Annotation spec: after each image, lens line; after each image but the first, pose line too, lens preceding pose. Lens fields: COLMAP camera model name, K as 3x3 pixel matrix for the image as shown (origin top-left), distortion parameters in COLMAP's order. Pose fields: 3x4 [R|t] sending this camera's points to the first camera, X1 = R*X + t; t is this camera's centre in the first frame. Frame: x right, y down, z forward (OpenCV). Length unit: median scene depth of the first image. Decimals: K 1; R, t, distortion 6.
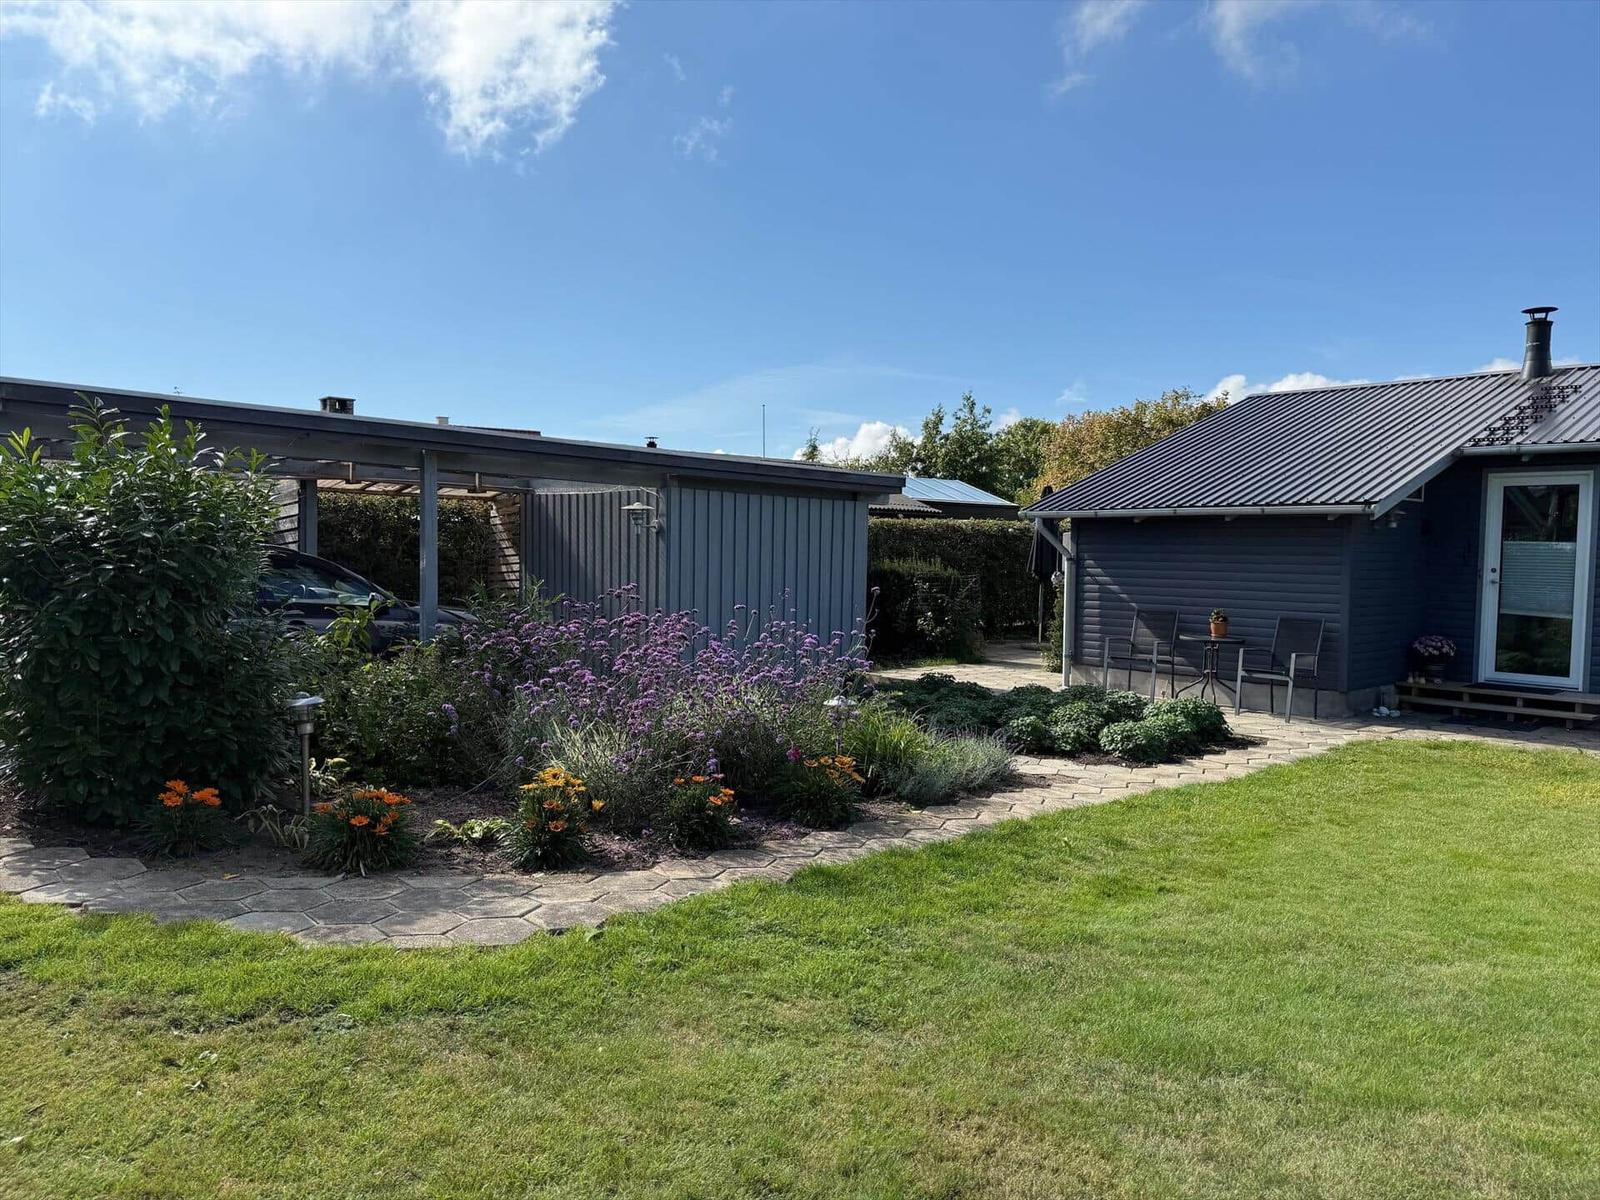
lens RADIAL K [[1115.2, 0, 800.0], [0, 1115.2, 600.0], [0, 0, 1]] dist [0.119086, -0.174860]
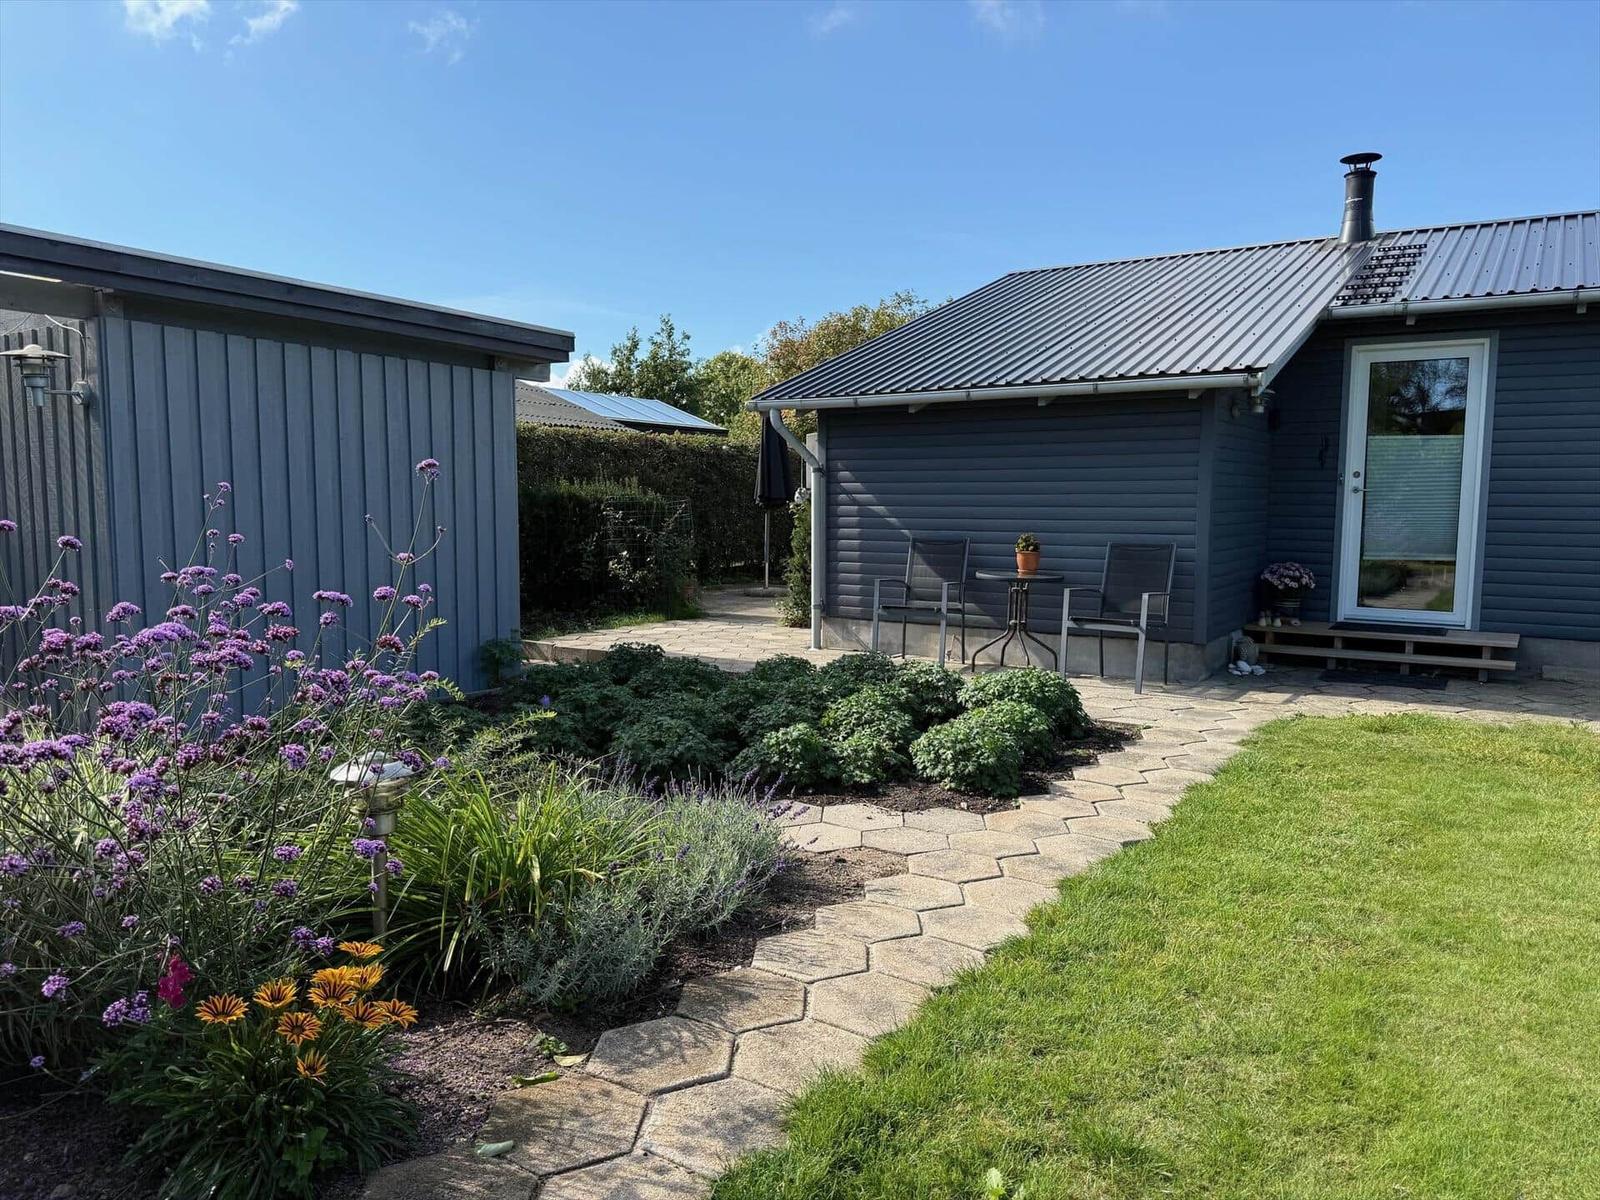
lens RADIAL K [[1115.2, 0, 800.0], [0, 1115.2, 600.0], [0, 0, 1]] dist [0.119086, -0.174860]
pose [[0.965252, -0.036055, 0.258820, 0.060865], [0.022880, 0.998293, 0.053740, 0.010521], [-0.260316, -0.045951, 0.964429, 0.444291]]
